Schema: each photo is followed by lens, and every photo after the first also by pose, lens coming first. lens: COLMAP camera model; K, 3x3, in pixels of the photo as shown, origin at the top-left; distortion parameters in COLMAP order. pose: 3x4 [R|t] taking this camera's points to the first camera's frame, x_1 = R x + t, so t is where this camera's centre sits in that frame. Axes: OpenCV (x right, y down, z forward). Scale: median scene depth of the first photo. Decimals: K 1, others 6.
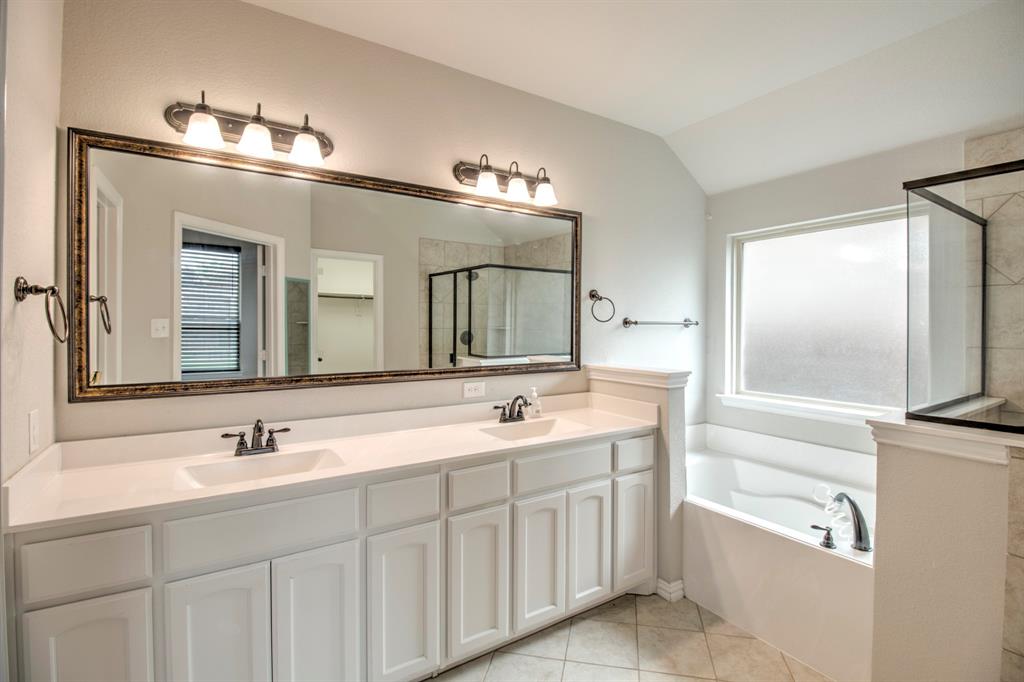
lens RADIAL K [[452.4, 0, 515.6], [0, 452.4, 335.0], [0, 0, 1]] dist [-0.000102, -0.000802]
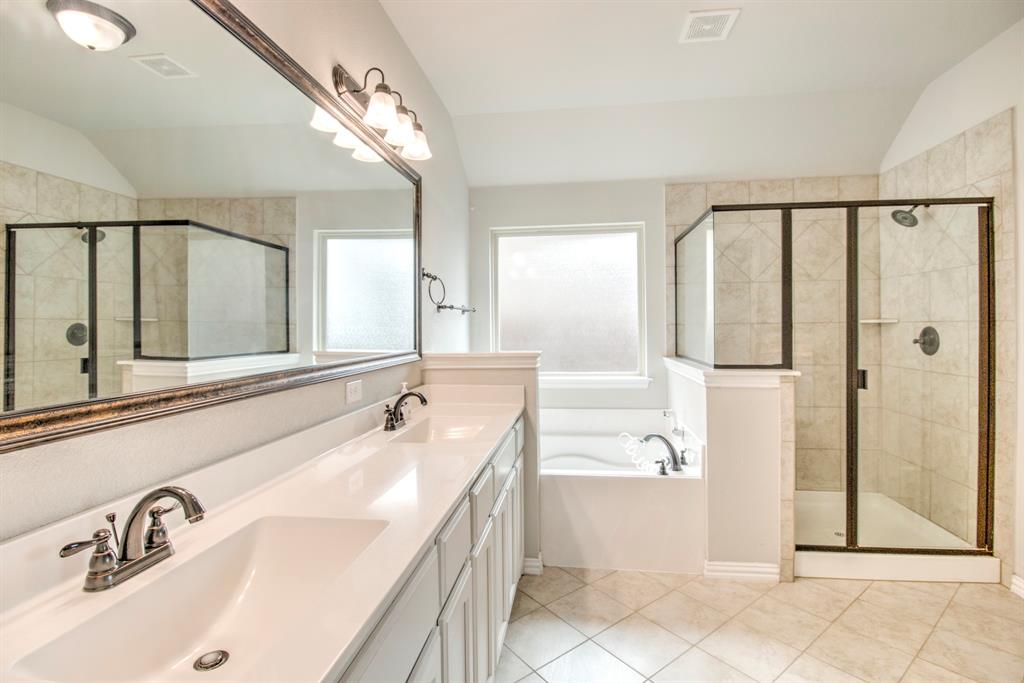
lens RADIAL K [[477.1, 0, 512.5], [0, 477.1, 333.7], [0, 0, 1]] dist [-0.004584, -0.010391]
pose [[0.662876, -0.020984, 0.748435, -0.462022], [0.022207, 0.999718, 0.008361, 0.027525], [-0.748400, 0.011078, 0.663155, 0.298435]]
